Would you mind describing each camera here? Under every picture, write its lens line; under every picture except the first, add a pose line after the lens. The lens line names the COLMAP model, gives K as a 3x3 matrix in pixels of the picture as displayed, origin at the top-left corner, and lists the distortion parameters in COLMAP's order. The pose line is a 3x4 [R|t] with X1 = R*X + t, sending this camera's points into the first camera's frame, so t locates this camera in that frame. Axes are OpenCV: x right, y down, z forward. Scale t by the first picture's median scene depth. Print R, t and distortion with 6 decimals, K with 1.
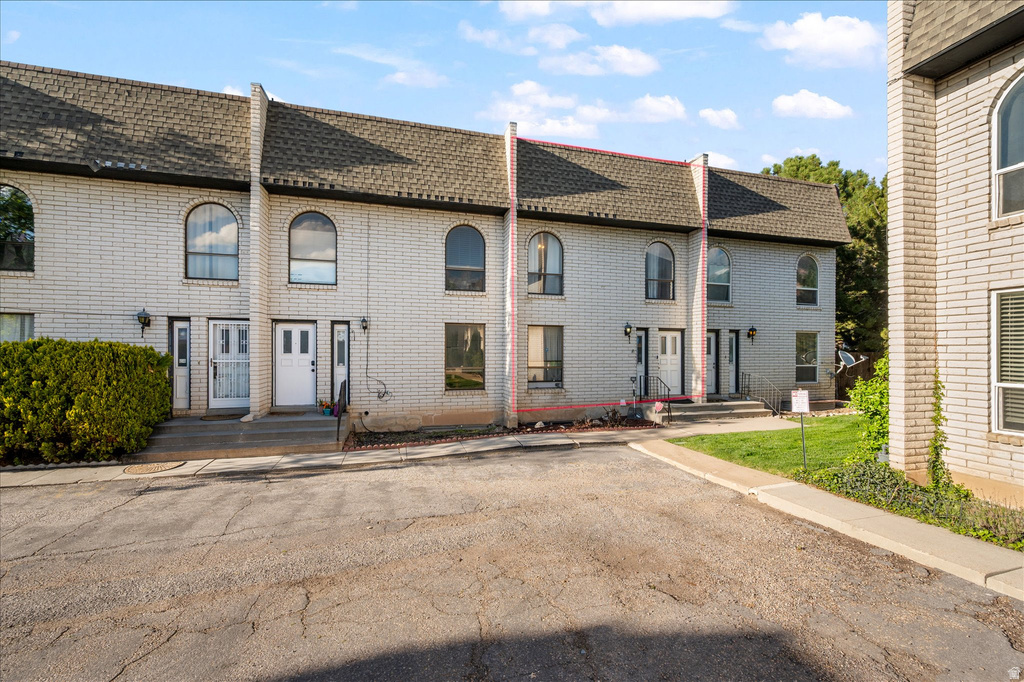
lens RADIAL K [[401.8, 0, 509.6], [0, 401.8, 348.3], [0, 0, 1]] dist [-0.001547, 0.000104]
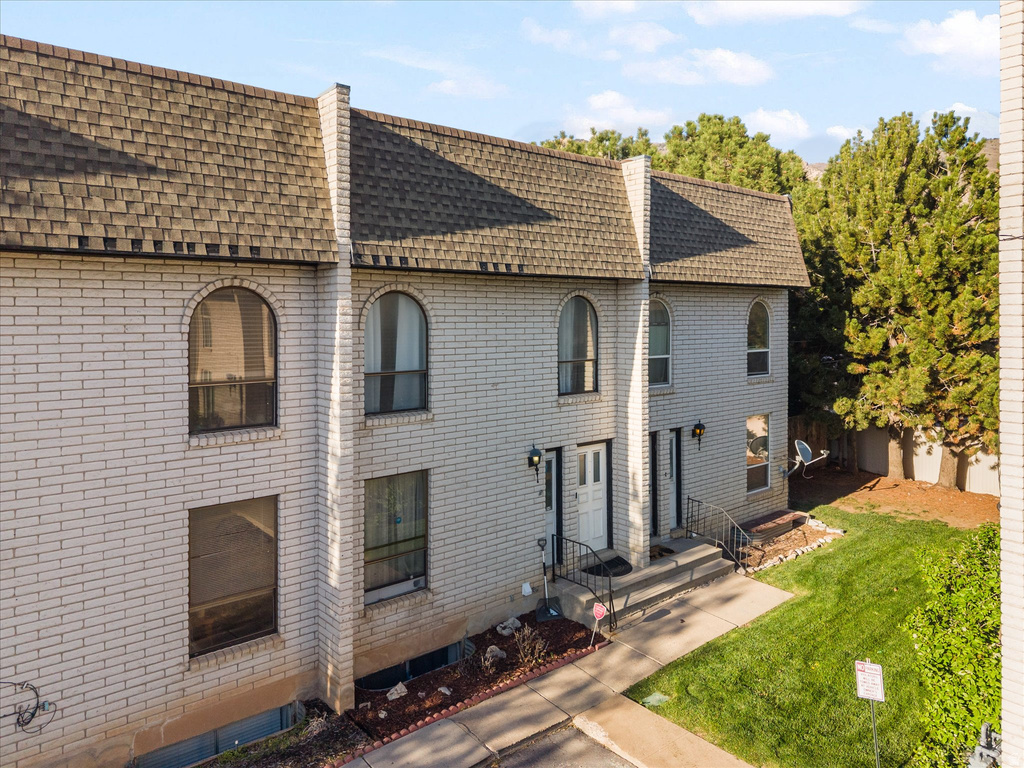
lens RADIAL K [[696.2, 0, 513.2], [0, 696.2, 322.5], [0, 0, 1]] dist [0.020594, -0.018462]
pose [[0.911882, -0.005464, 0.410417, -0.146427], [0.003002, 0.999973, 0.006643, -0.269870], [-0.410442, -0.004825, 0.911874, 0.136959]]
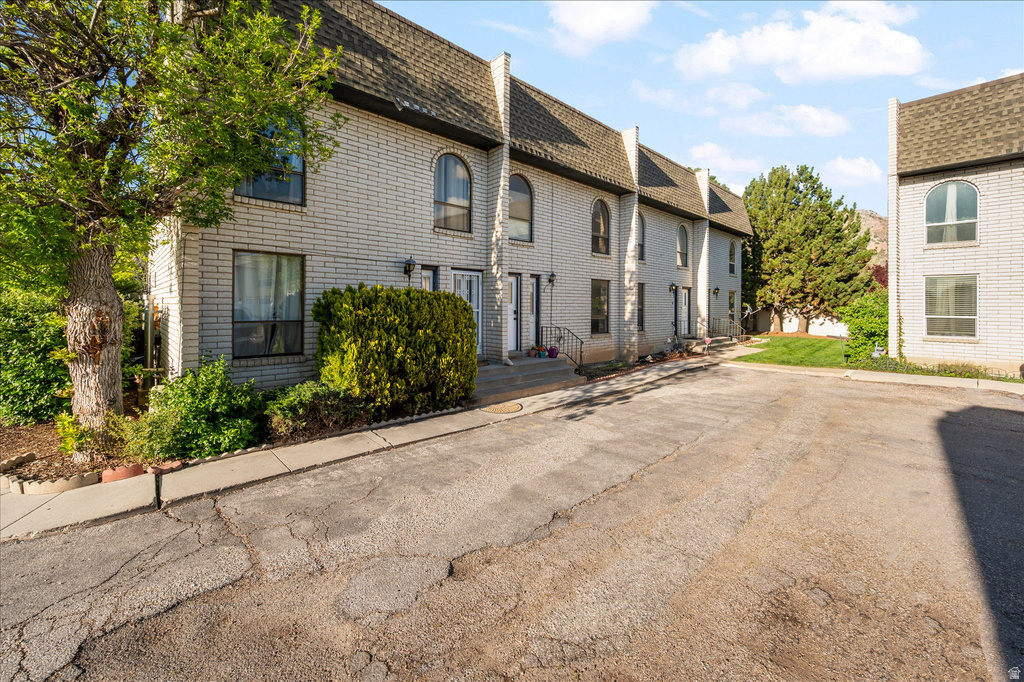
lens RADIAL K [[401.8, 0, 528.8], [0, 401.8, 303.5], [0, 0, 1]] dist [-0.001547, 0.000104]
pose [[0.883229, 0.003333, 0.468930, -0.878487], [-0.004820, 0.999986, 0.001971, 0.009721], [-0.468917, -0.004001, 0.883233, 0.010305]]
